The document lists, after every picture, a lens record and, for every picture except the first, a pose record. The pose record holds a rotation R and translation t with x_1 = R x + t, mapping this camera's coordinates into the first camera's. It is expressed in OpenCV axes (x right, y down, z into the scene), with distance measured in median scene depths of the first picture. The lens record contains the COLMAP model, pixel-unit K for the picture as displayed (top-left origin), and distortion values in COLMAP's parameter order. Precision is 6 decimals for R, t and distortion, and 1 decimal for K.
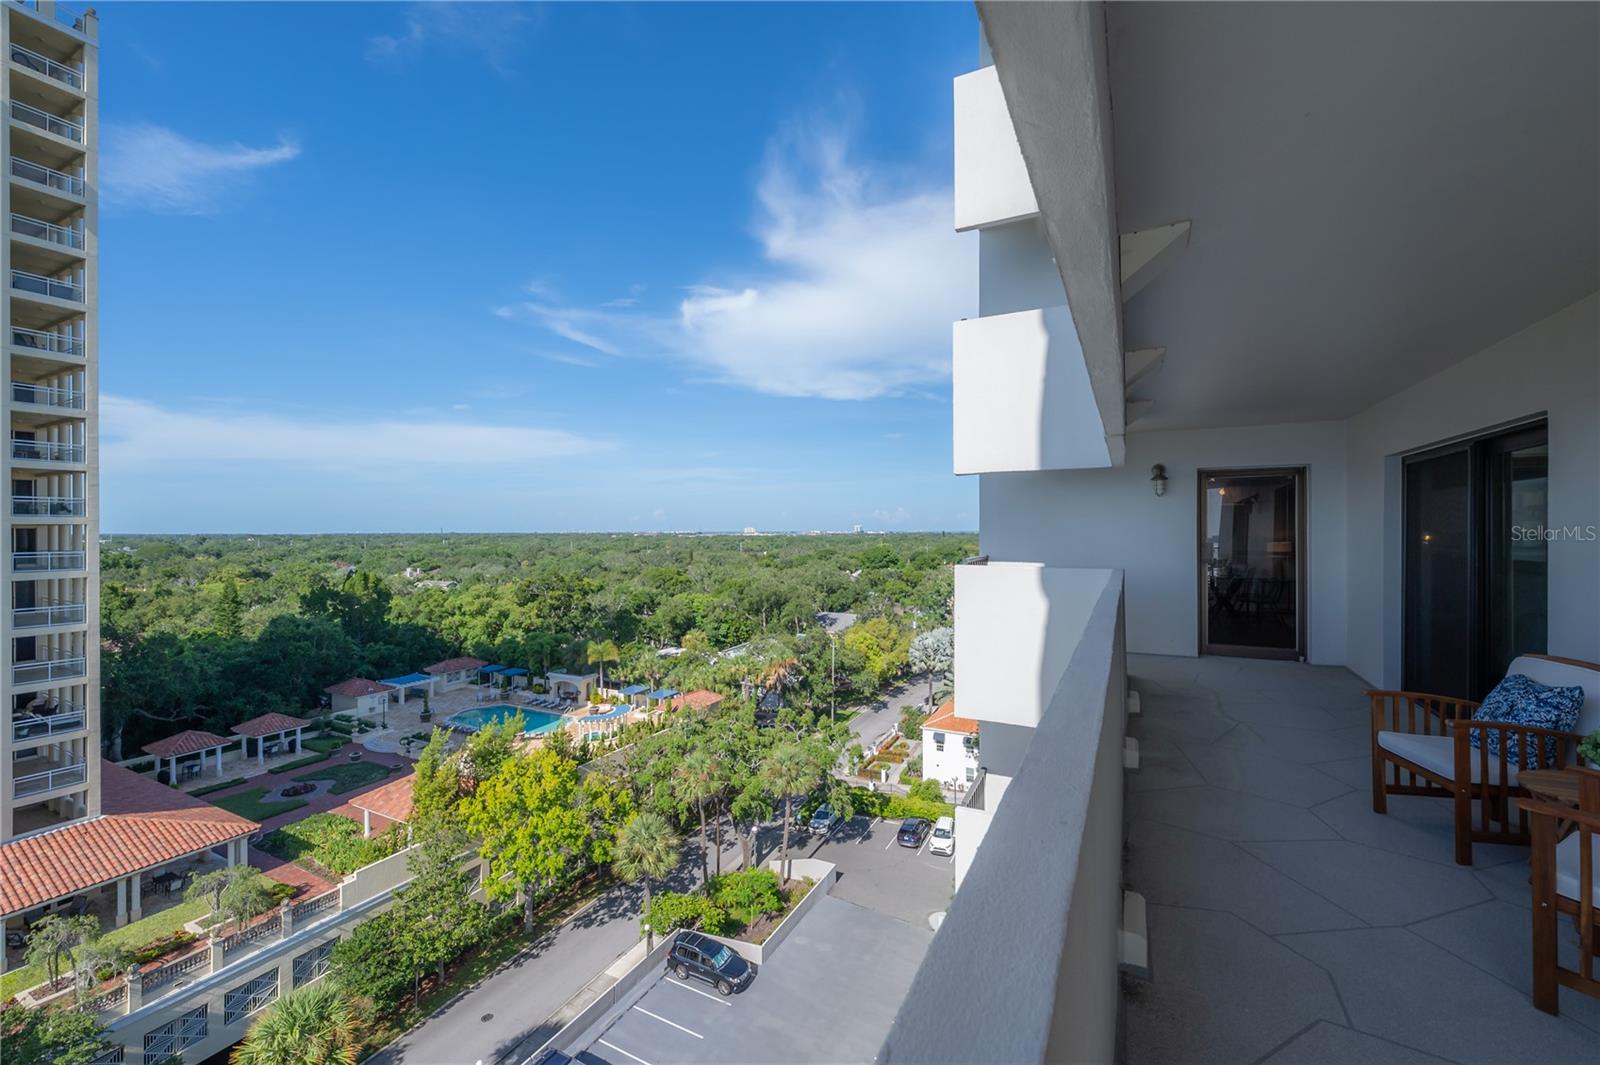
lens RADIAL K [[634.9, 0, 783.4], [0, 634.9, 531.5], [0, 0, 1]] dist [-0.000010, -0.000866]
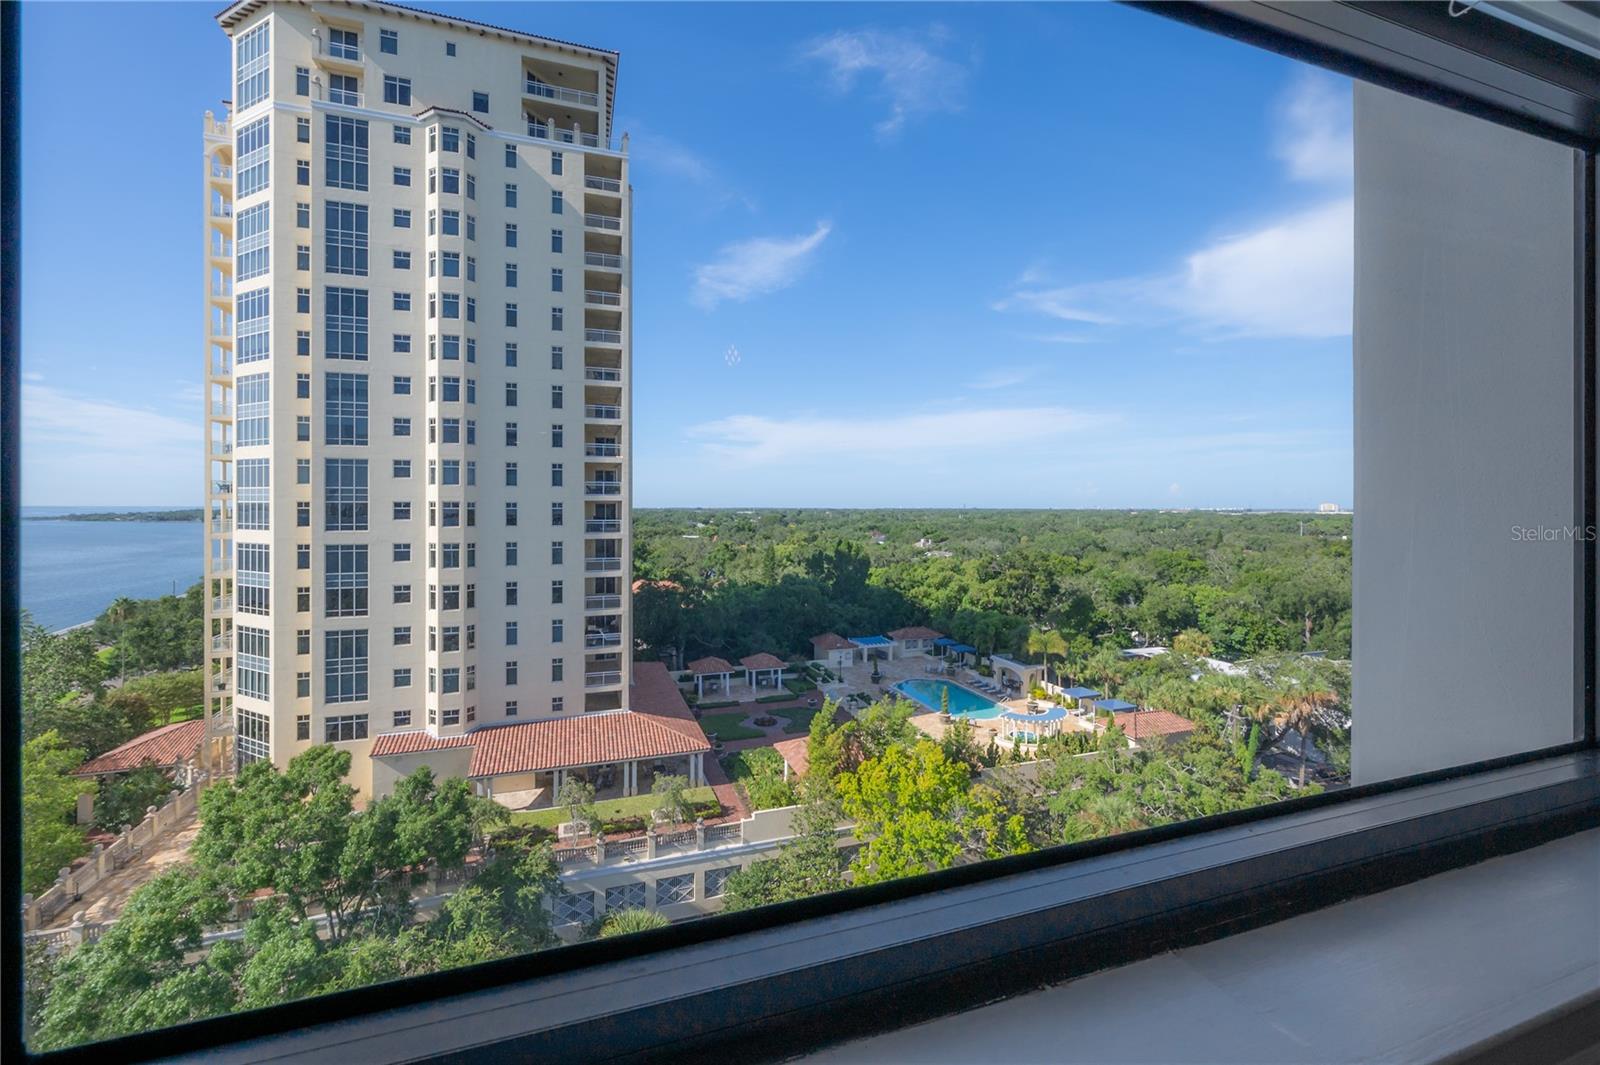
lens RADIAL K [[634.9, 0, 779.2], [0, 634.9, 505.6], [0, 0, 1]] dist [-0.000010, -0.000866]
pose [[0.730121, 0.001886, -0.683316, 0.063978], [-0.003948, 0.999991, -0.001459, -0.000302], [0.683307, 0.003764, 0.730122, 0.114646]]
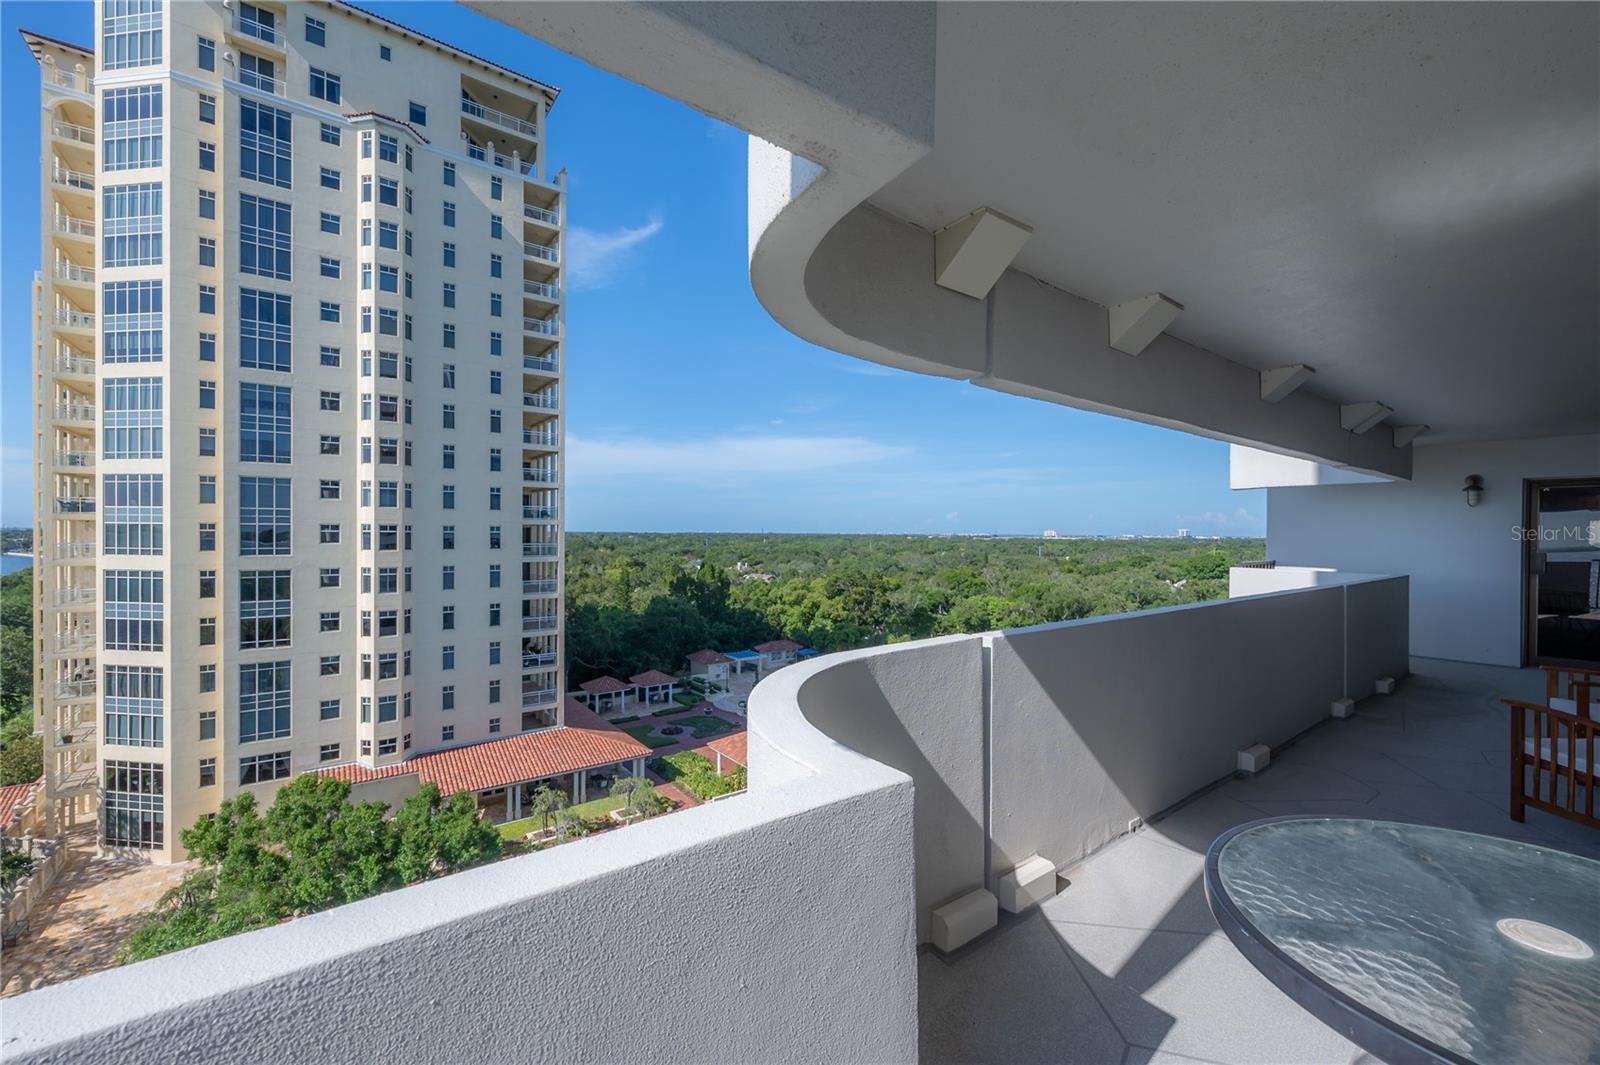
lens RADIAL K [[634.9, 0, 803.2], [0, 634.9, 539.5], [0, 0, 1]] dist [-0.000010, -0.000866]
pose [[0.911684, 0.013728, -0.410662, 0.004913], [-0.009728, 0.999883, 0.011830, -0.000647], [0.410776, -0.006790, 0.911711, -0.060834]]
